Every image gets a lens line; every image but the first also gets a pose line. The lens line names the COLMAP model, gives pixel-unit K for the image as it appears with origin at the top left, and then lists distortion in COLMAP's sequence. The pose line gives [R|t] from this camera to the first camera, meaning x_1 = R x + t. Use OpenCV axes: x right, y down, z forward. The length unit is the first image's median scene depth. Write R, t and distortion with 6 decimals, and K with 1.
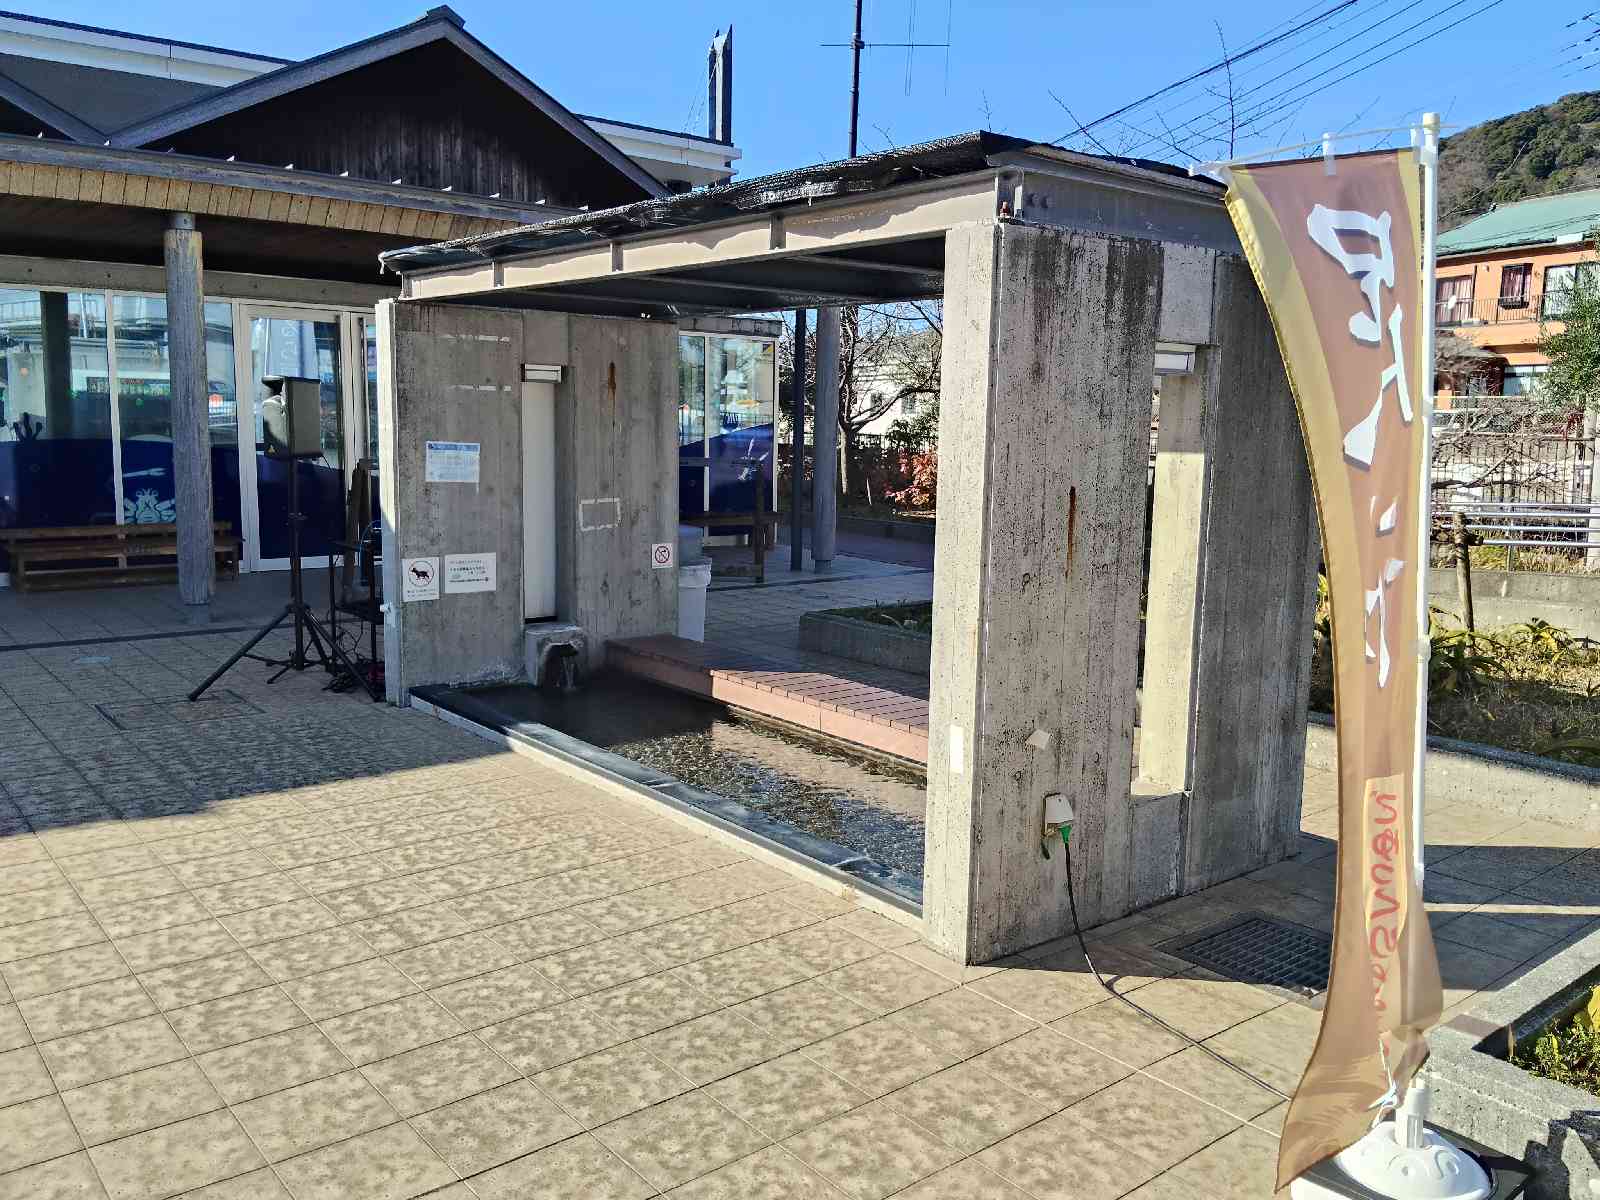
lens RADIAL K [[1292.8, 0, 800.0], [0, 1292.8, 600.0], [0, 0, 1]] dist [0.085437, -0.166187]
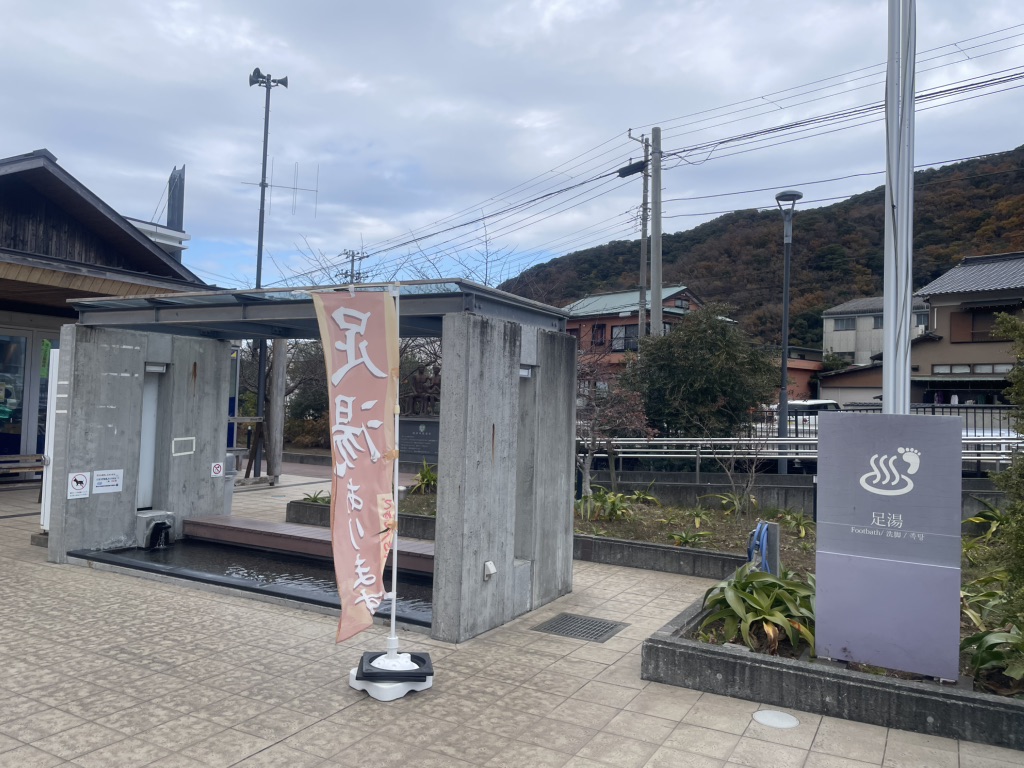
lens RADIAL K [[766.5, 0, 508.7], [0, 766.5, 372.3], [0, 0, 1]] dist [0.069647, -0.102498]
pose [[0.929037, 0.022291, 0.369314, -0.232295], [0.040470, 0.986072, -0.161323, 0.038244], [-0.367766, 0.164821, 0.915195, -0.243877]]
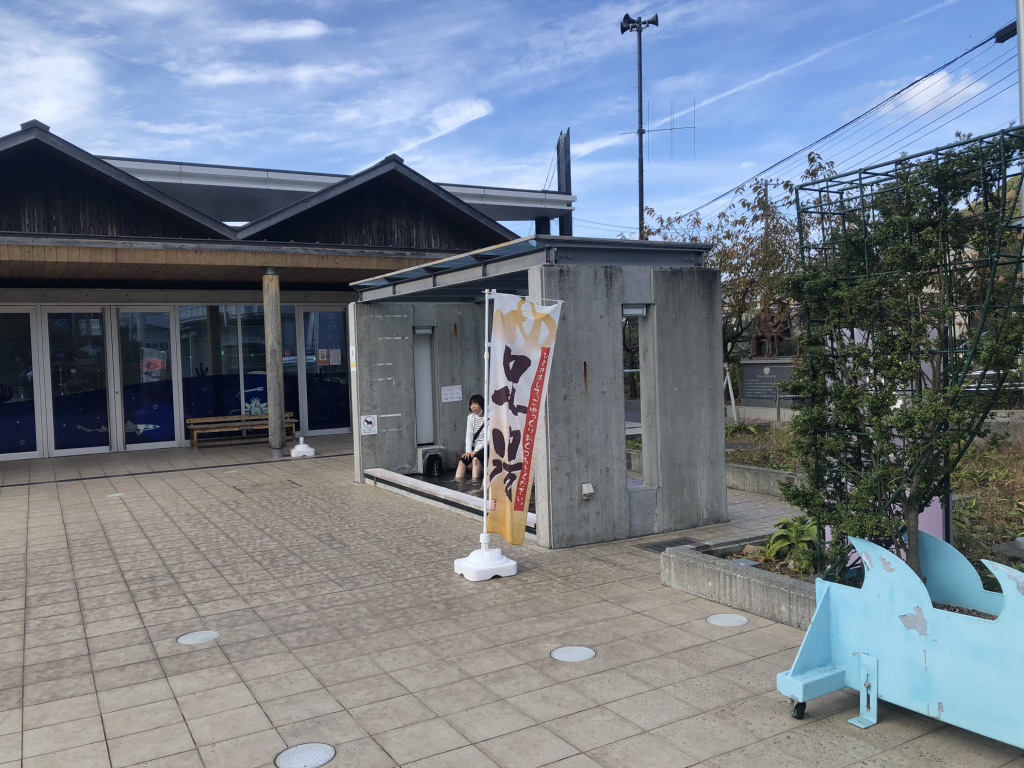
lens RADIAL K [[820.1, 0, 502.4], [0, 820.1, 375.6], [0, 0, 1]] dist [0.027985, -0.011555]
pose [[0.984167, -0.048572, -0.170456, 0.275695], [0.029571, 0.993235, -0.112290, 0.101215], [0.174757, 0.105472, 0.978946, -0.533385]]
